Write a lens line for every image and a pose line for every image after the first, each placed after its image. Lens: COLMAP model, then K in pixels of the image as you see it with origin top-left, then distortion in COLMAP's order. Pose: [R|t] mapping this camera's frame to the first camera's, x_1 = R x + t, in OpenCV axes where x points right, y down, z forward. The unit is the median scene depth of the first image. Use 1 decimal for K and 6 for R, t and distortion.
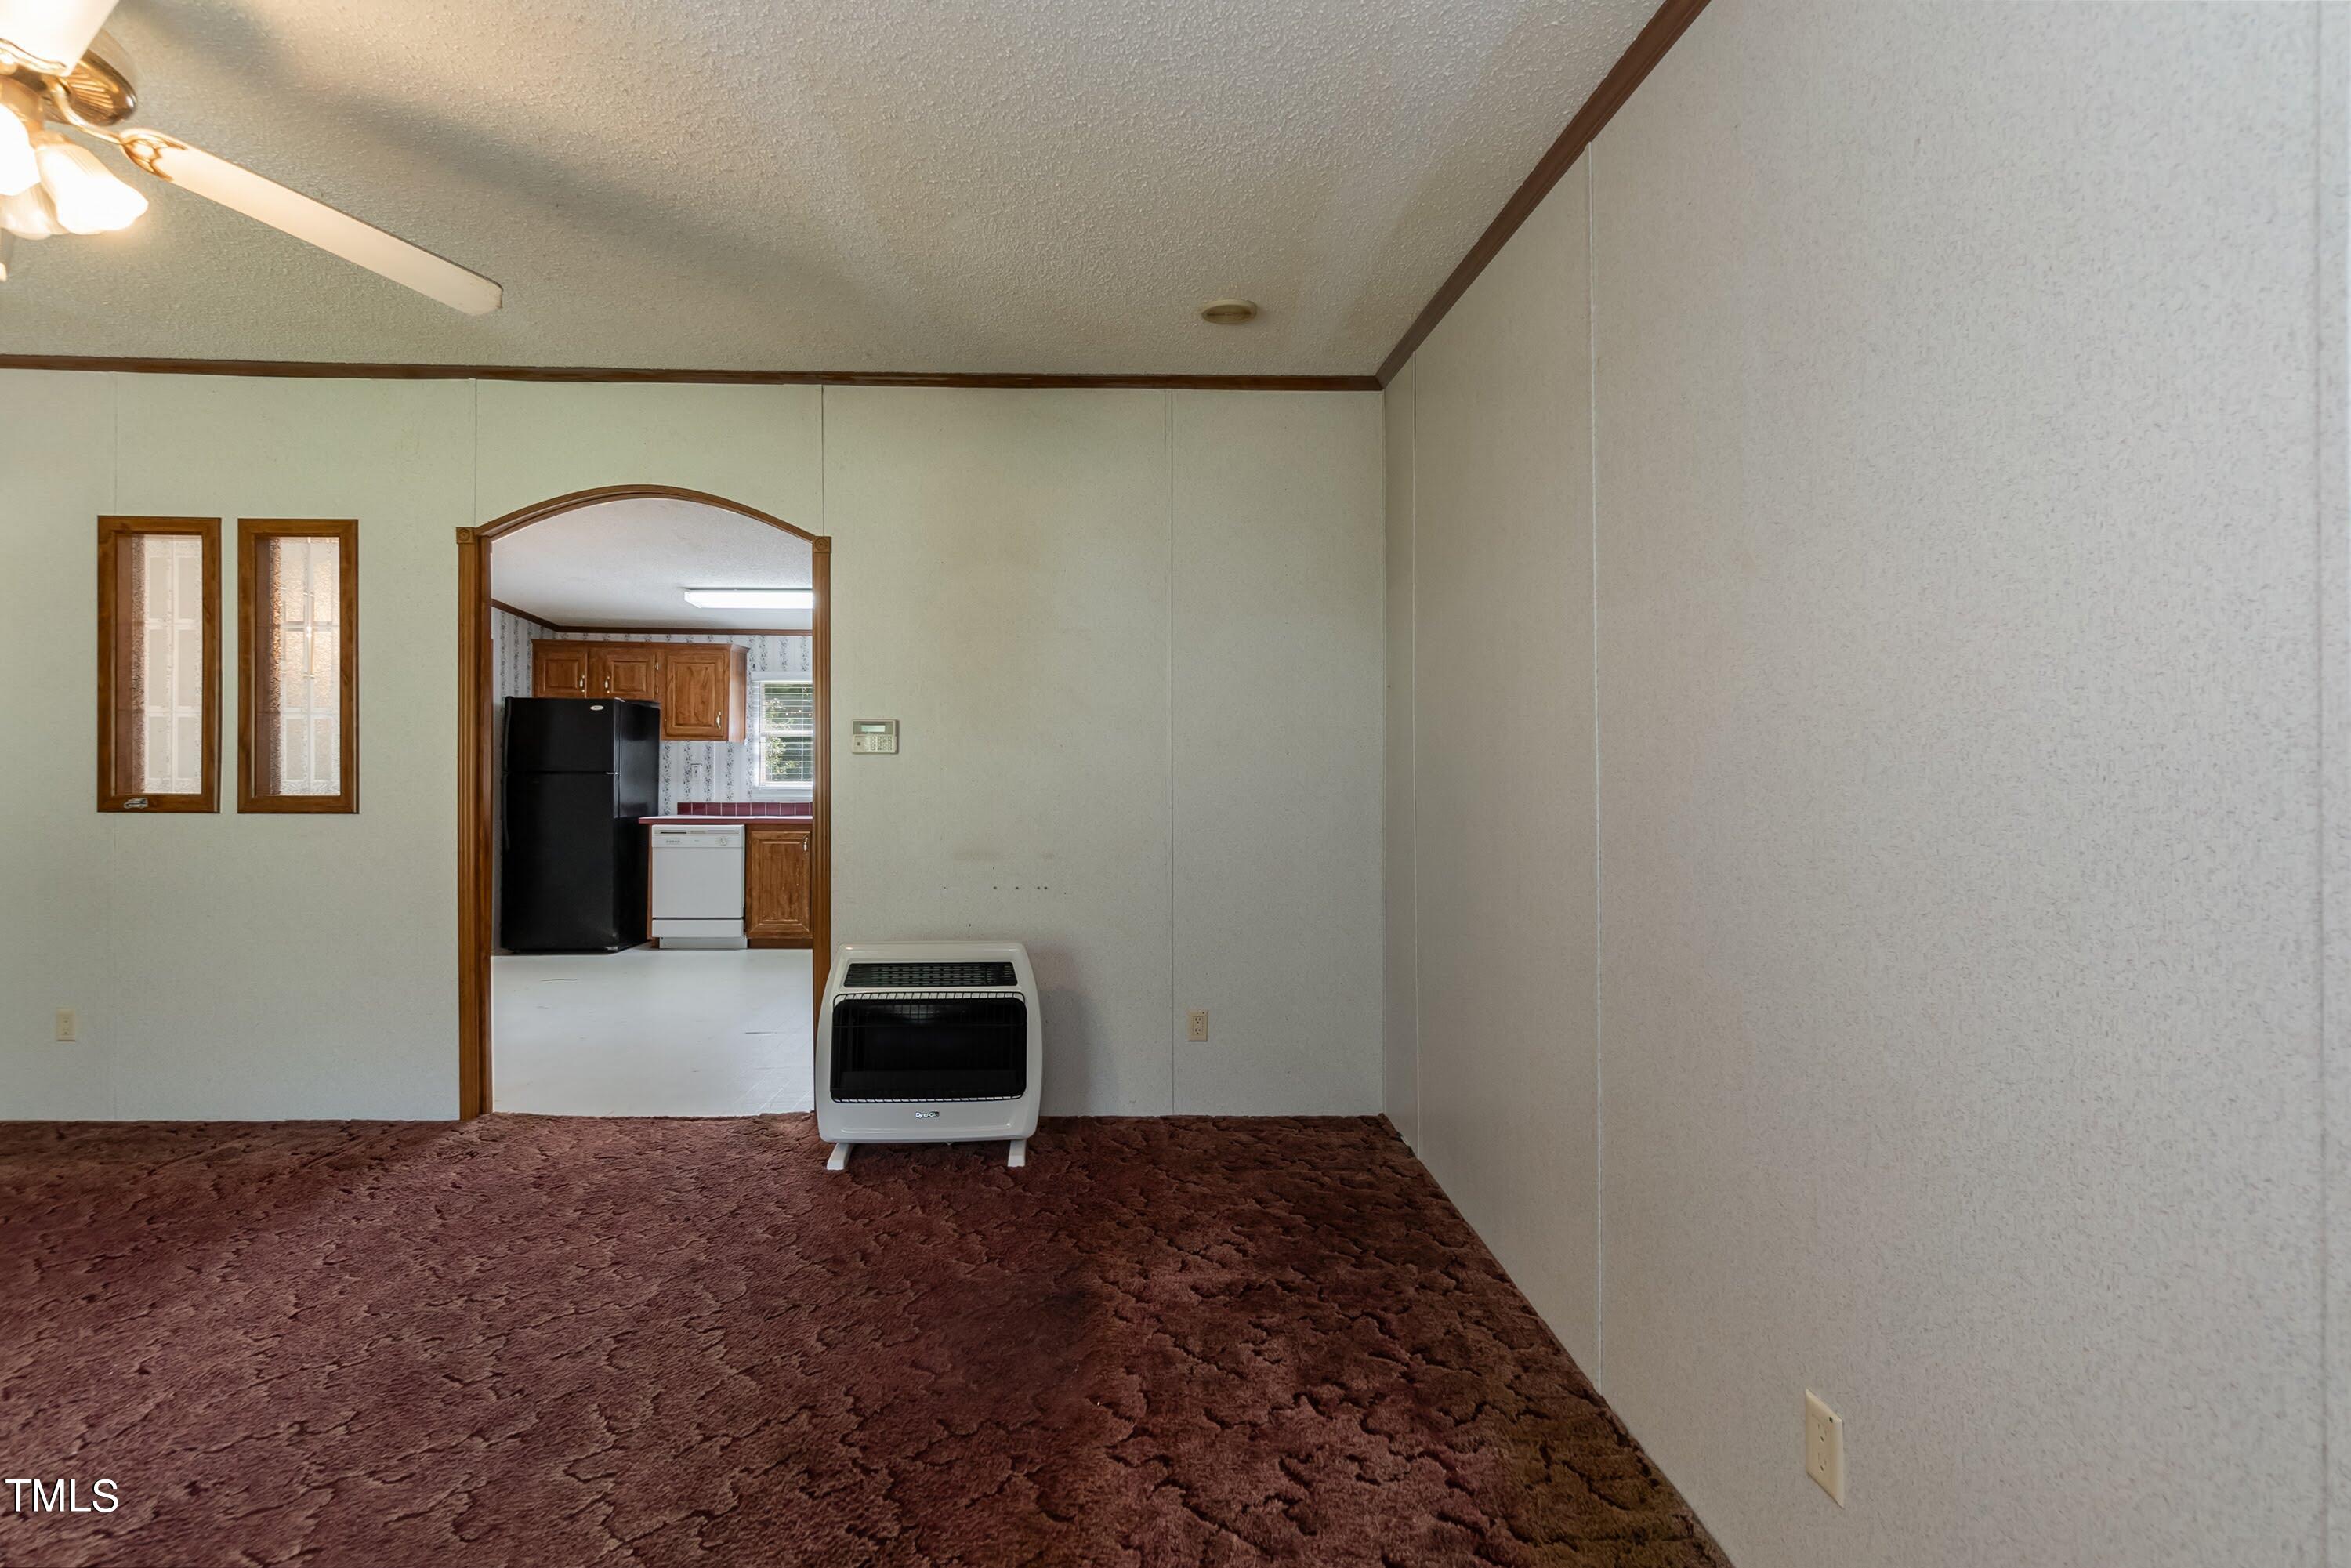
lens RADIAL K [[981.3, 0, 1175.5], [0, 981.3, 784.0], [0, 0, 1]] dist [-0.011484, 0.000099]
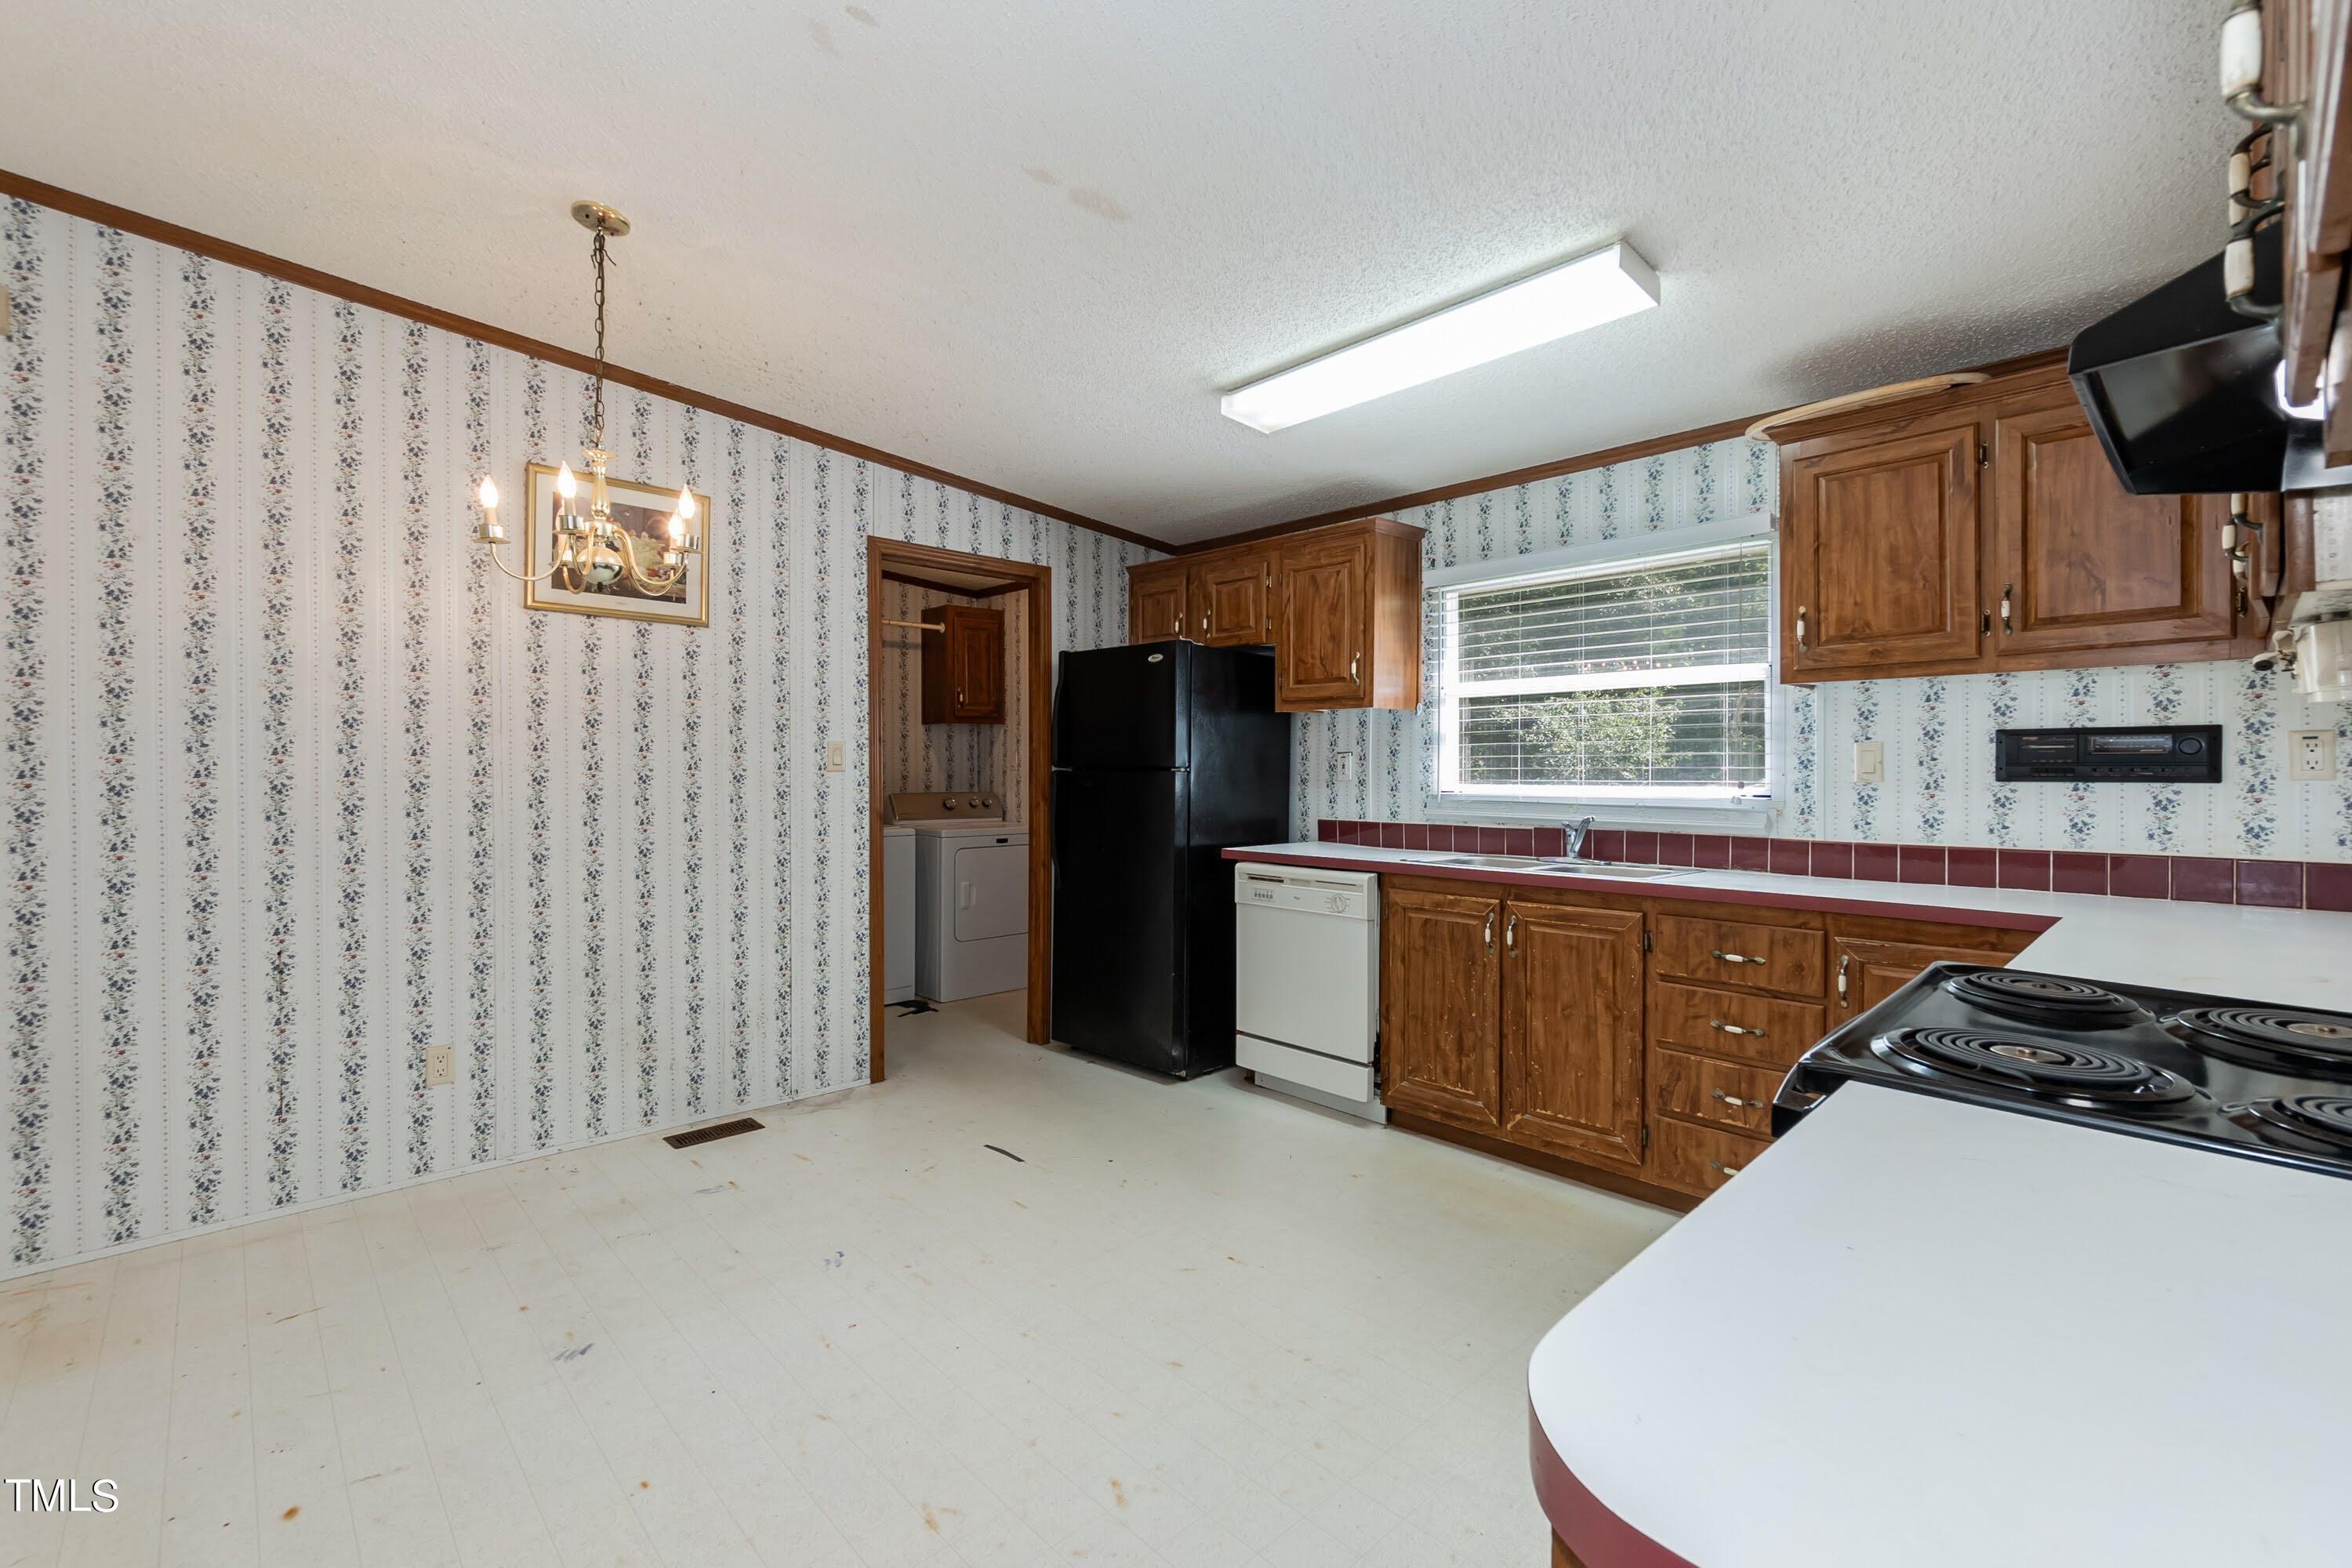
lens RADIAL K [[1017.9, 0, 1173.7], [0, 1017.9, 777.0], [0, 0, 1]] dist [-0.002096, 0.000361]
pose [[0.656838, 0.000043, -0.754032, -0.119546], [-0.002217, 0.999996, -0.001874, -0.005346], [0.754029, 0.002902, 0.656835, 0.569484]]
